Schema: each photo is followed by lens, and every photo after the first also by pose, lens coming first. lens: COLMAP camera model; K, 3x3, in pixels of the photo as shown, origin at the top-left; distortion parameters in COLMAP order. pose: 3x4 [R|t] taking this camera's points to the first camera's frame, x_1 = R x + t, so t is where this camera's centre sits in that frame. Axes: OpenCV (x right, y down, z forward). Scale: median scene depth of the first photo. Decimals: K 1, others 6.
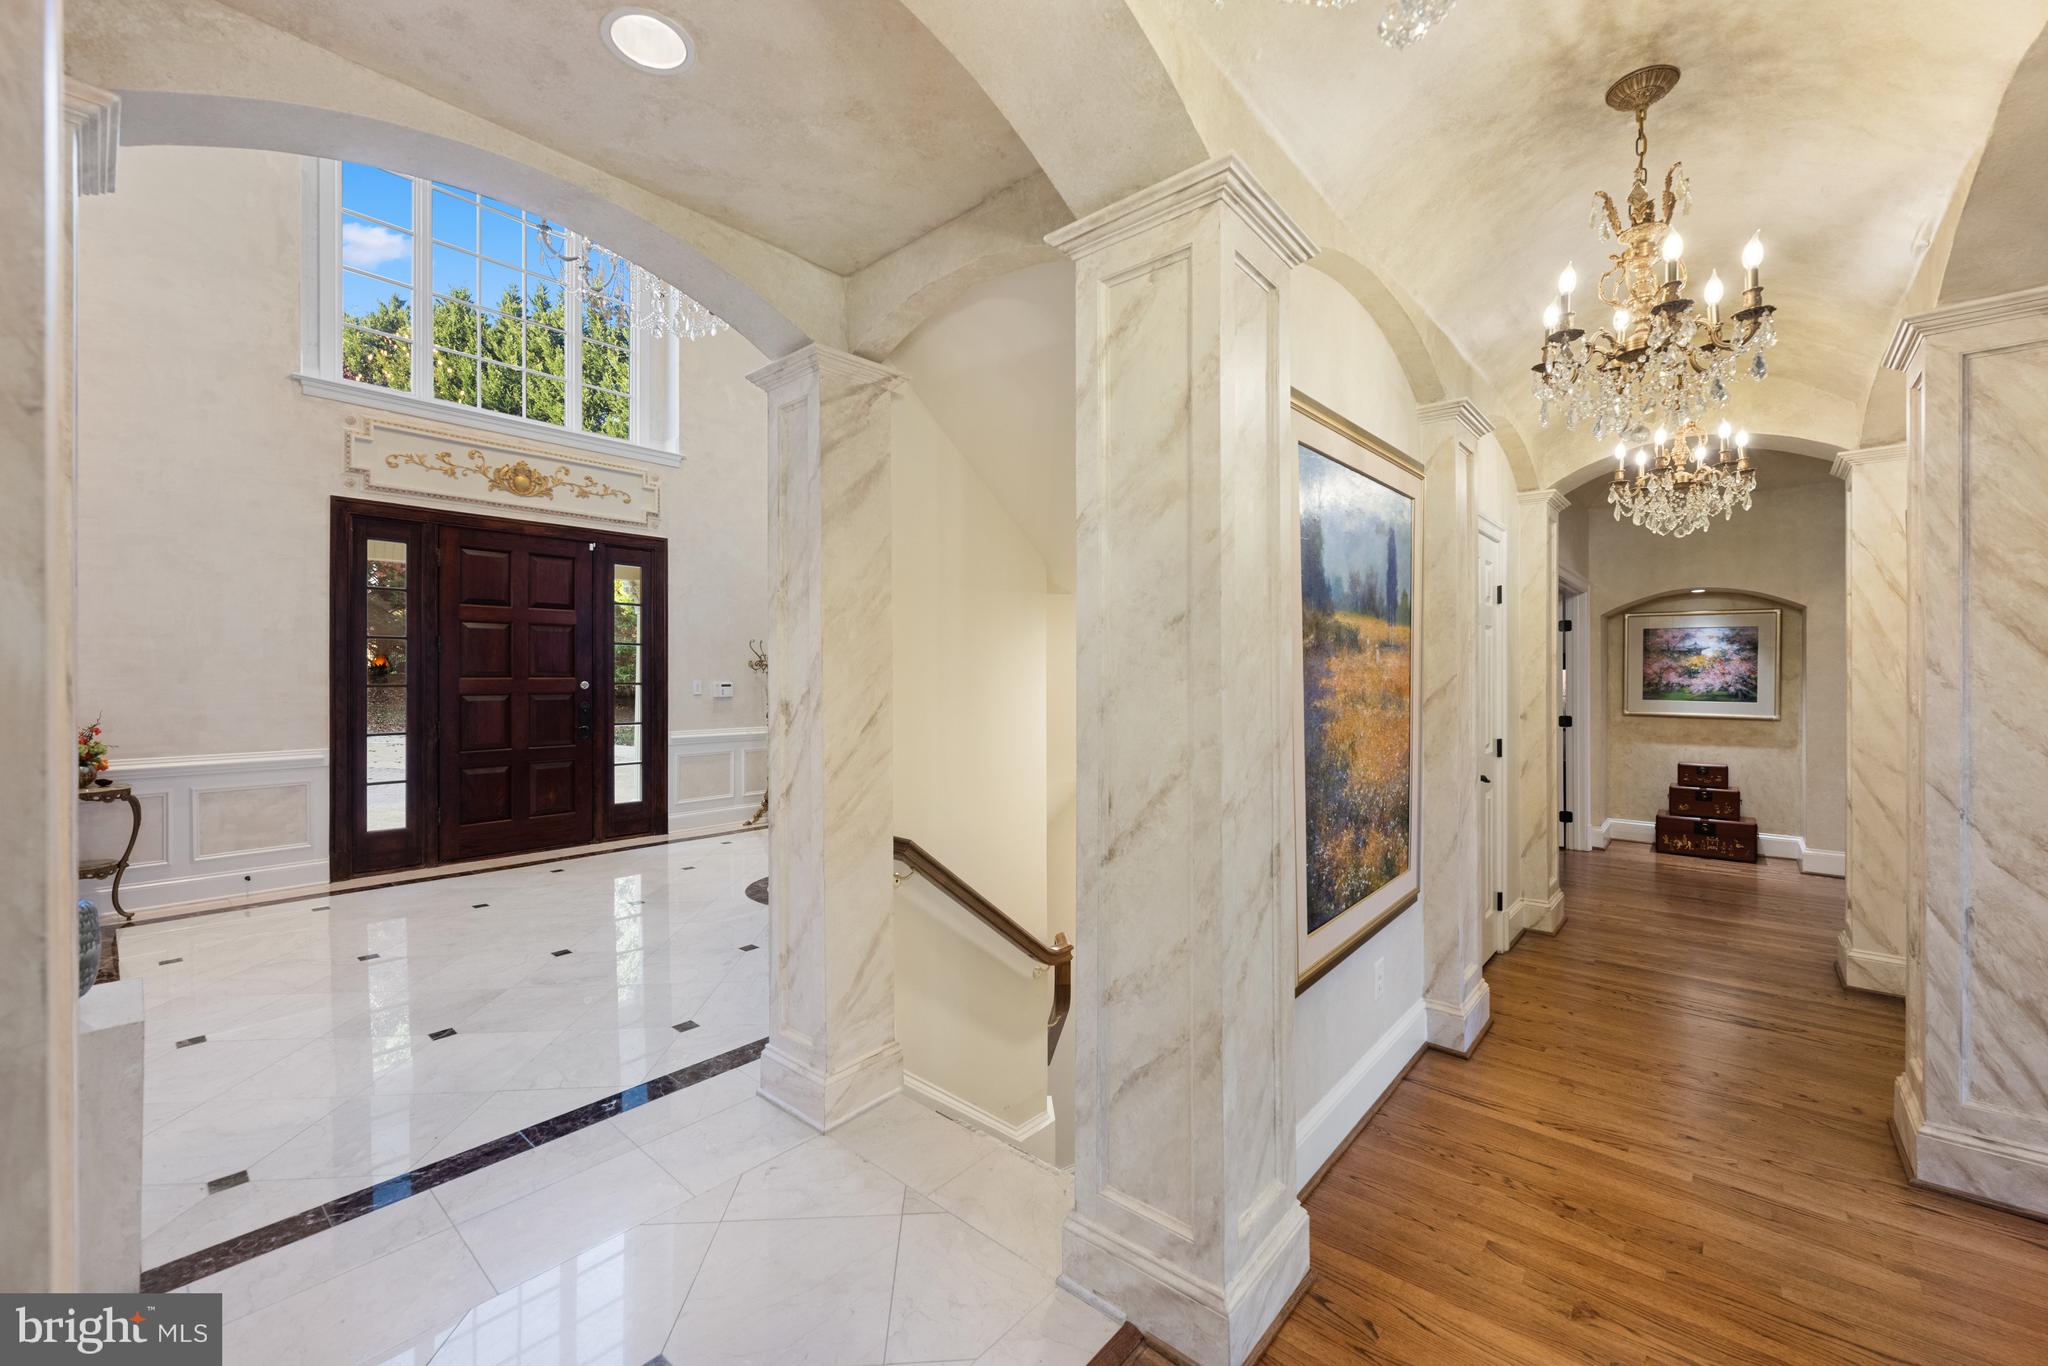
lens RADIAL K [[815.4, 0, 1024.0], [0, 815.4, 683.0], [0, 0, 1]] dist [-0.000349, 0.000310]
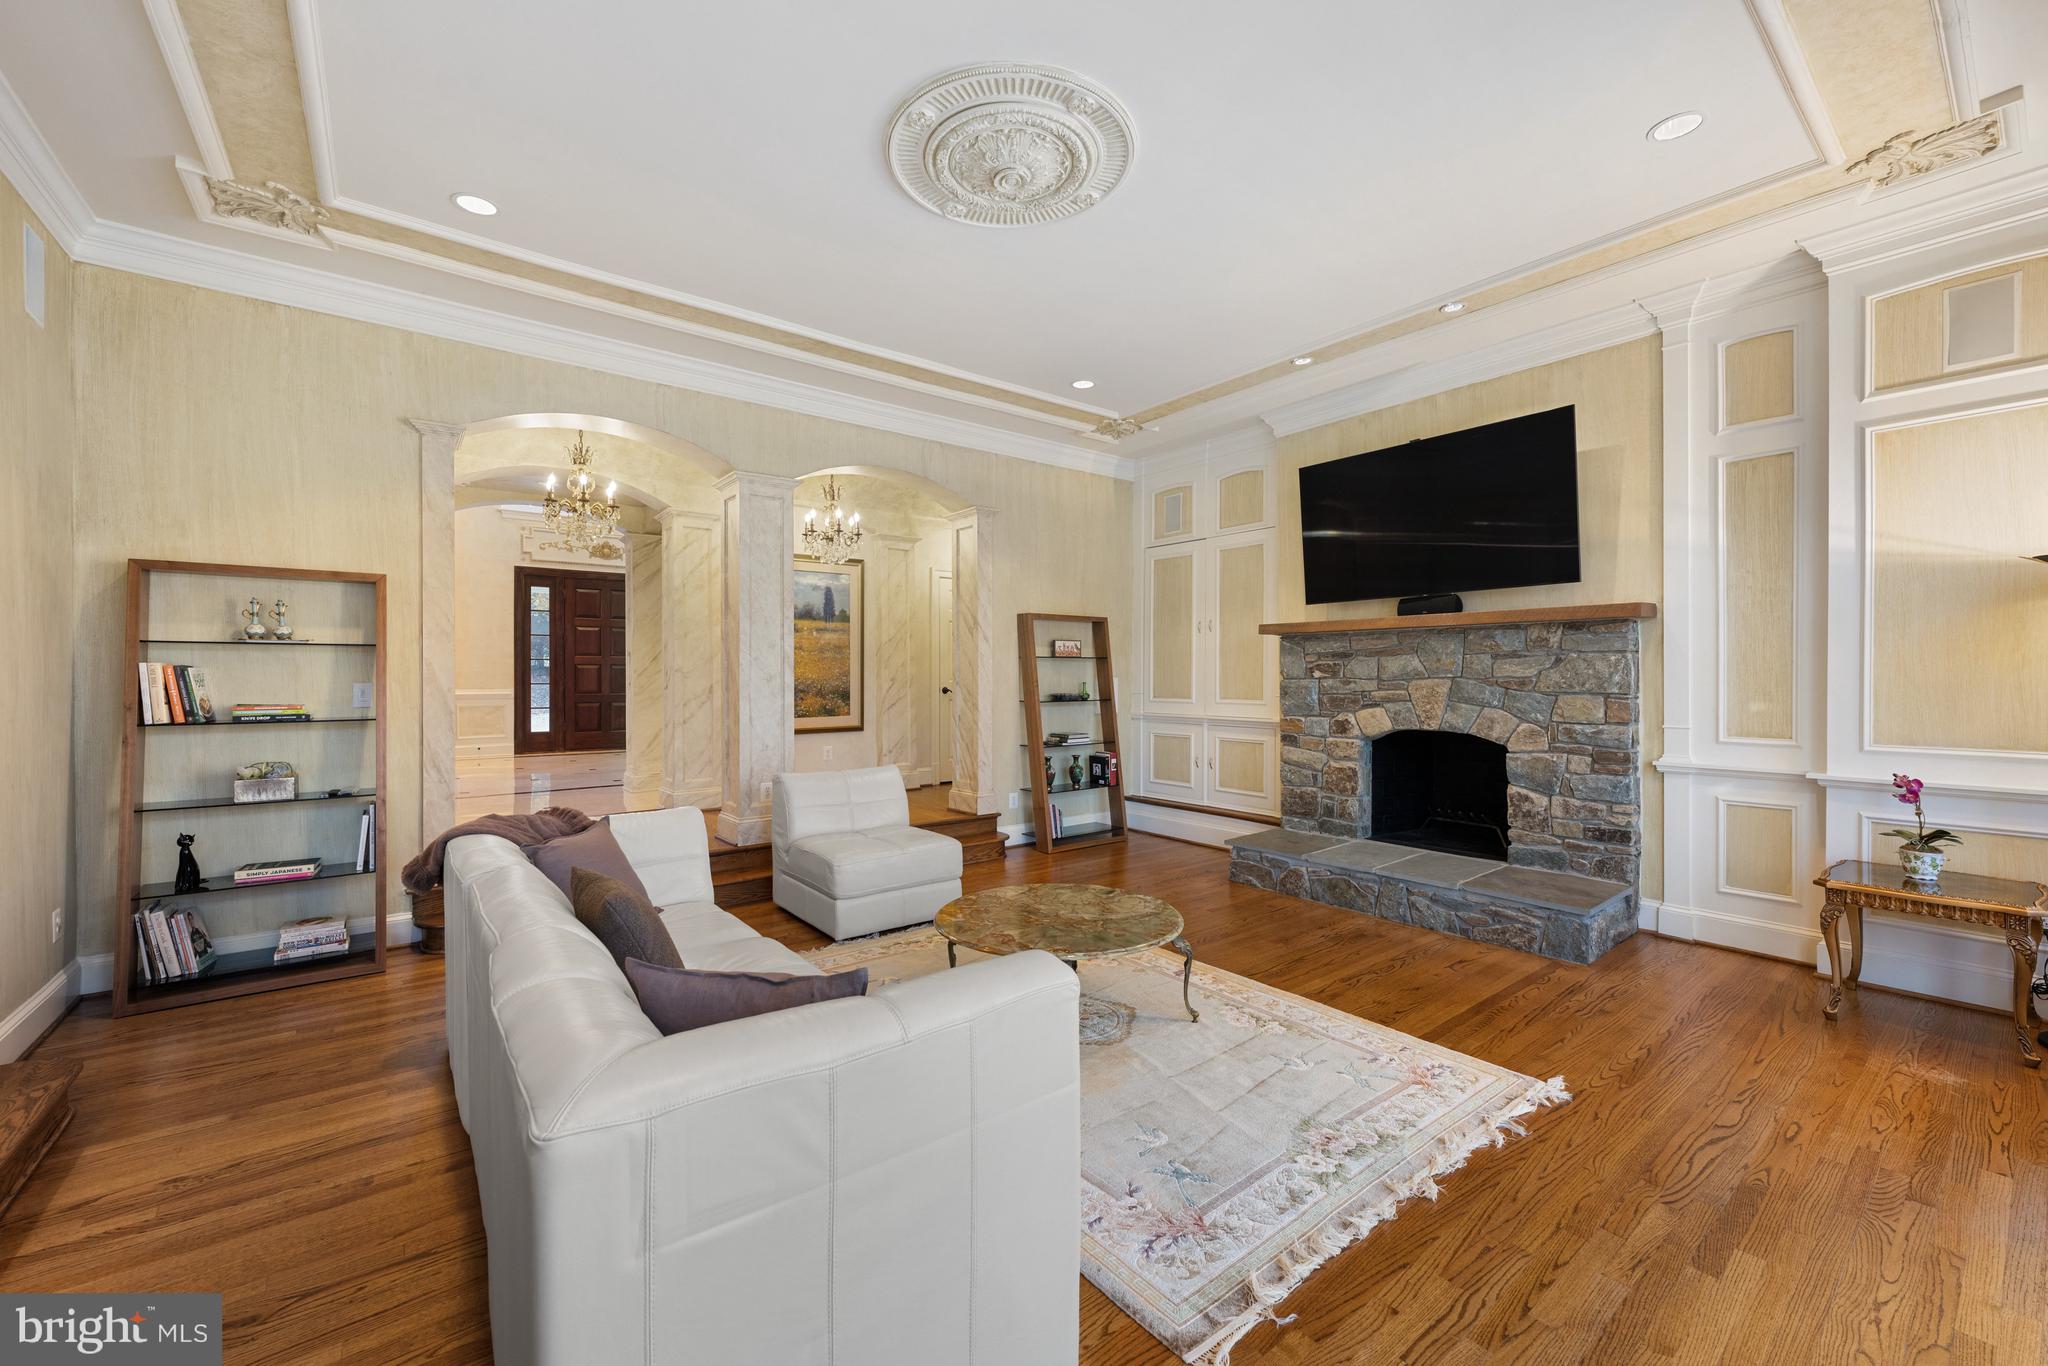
lens RADIAL K [[815.4, 0, 1024.0], [0, 815.4, 683.0], [0, 0, 1]] dist [-0.000349, 0.000310]
pose [[0.981546, 0.000579, -0.191223, 1.128661], [-0.000742, 0.999999, -0.000783, 0.092460], [0.191222, 0.000911, 0.981546, -1.082932]]
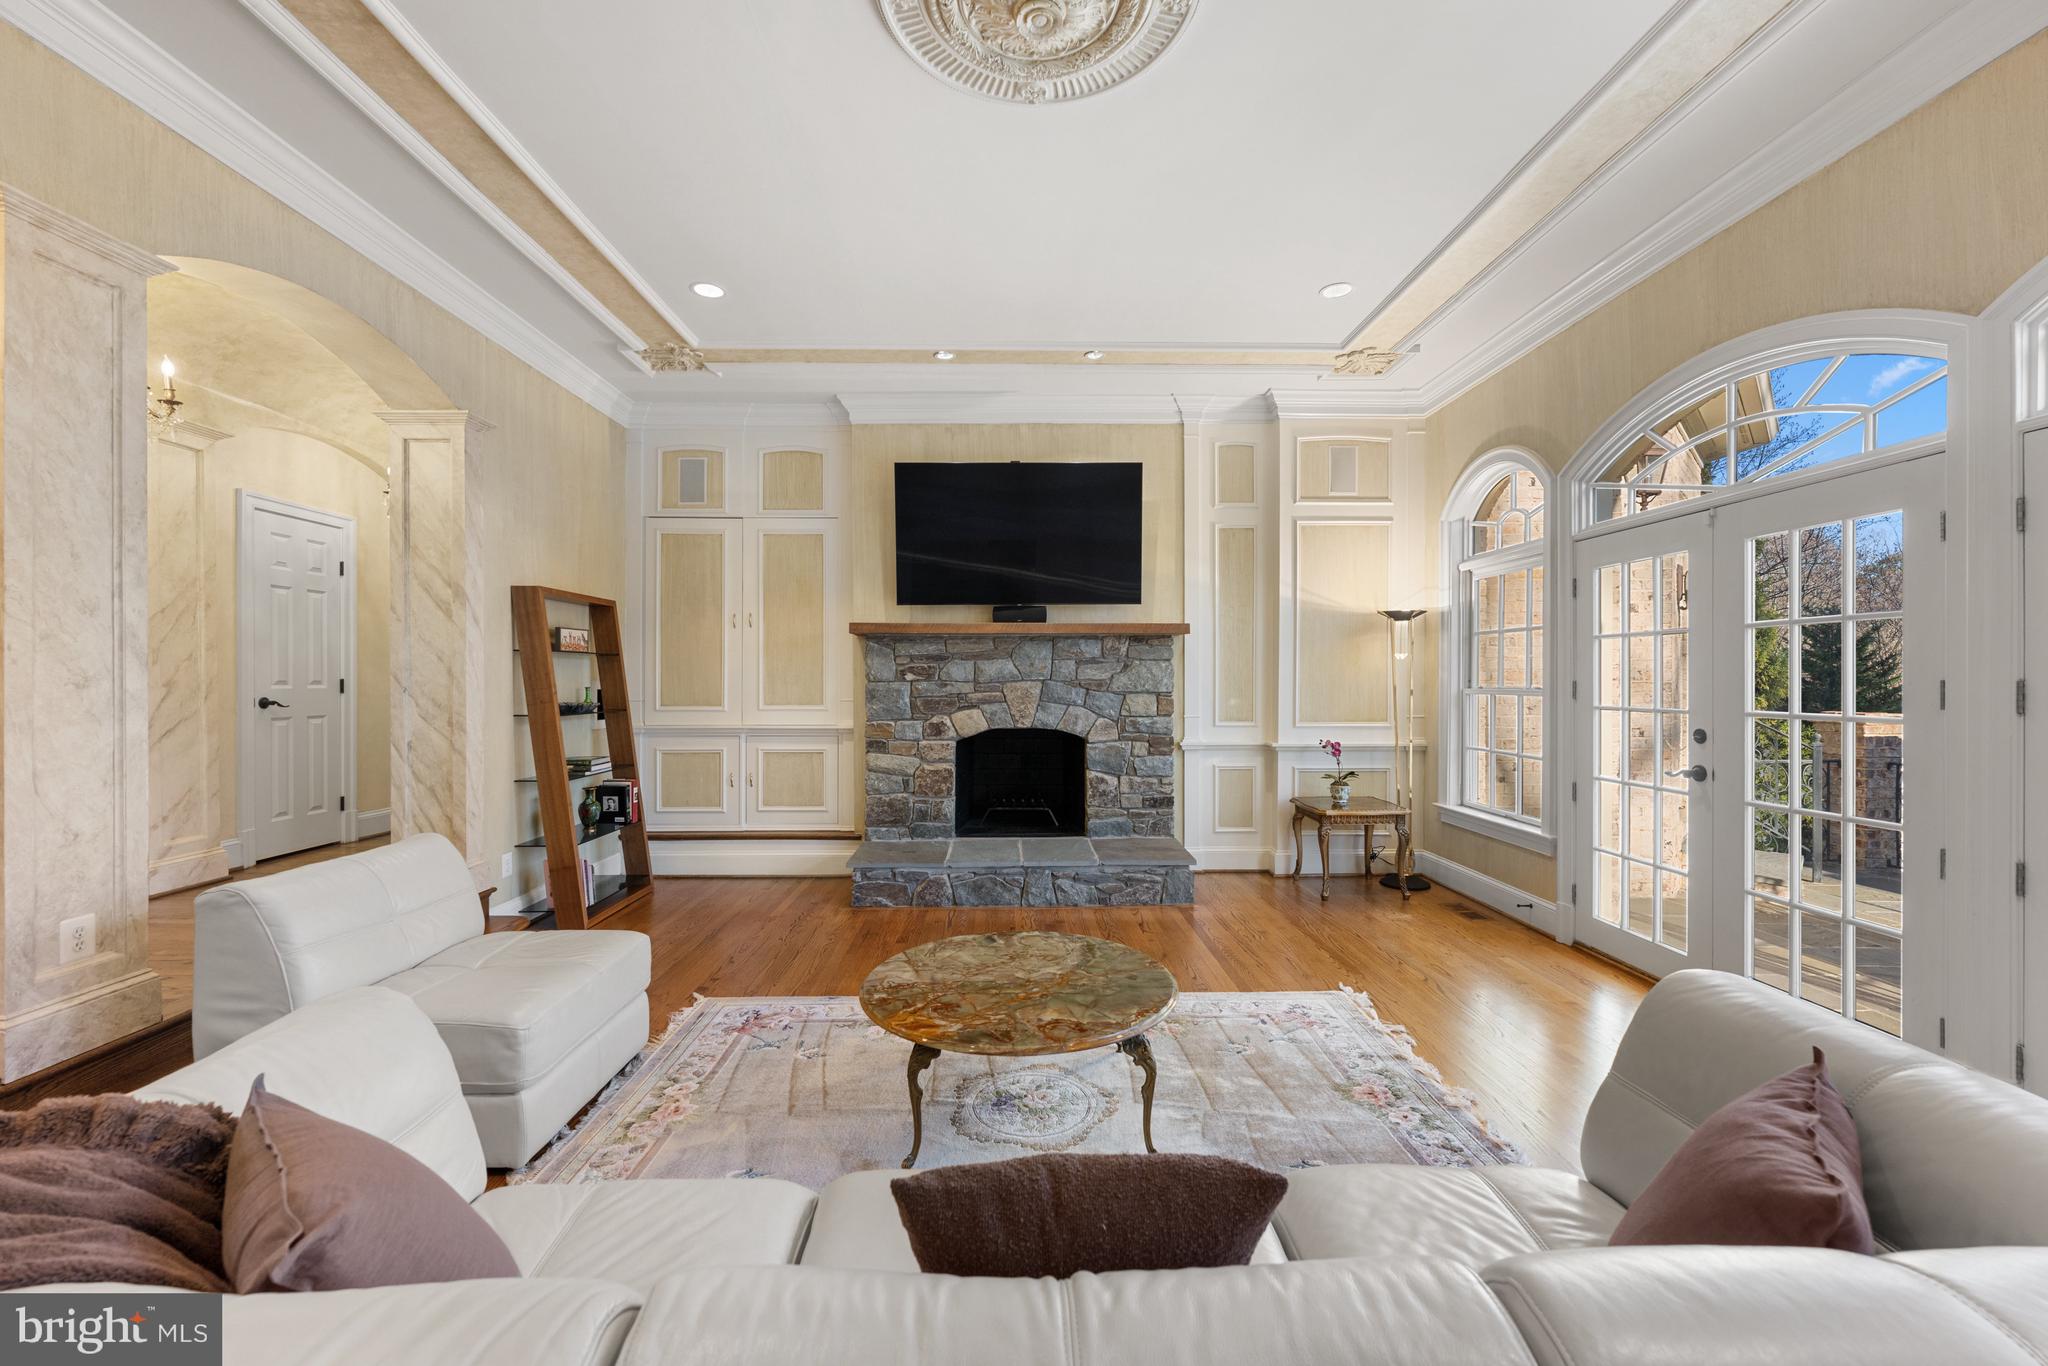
lens RADIAL K [[815.4, 0, 1024.0], [0, 815.4, 683.0], [0, 0, 1]] dist [-0.000349, 0.000310]
pose [[0.741402, -0.003065, 0.671055, 0.545809], [0.006860, 0.999972, -0.003012, 0.091547], [-0.671026, 0.006836, 0.741402, -0.737032]]
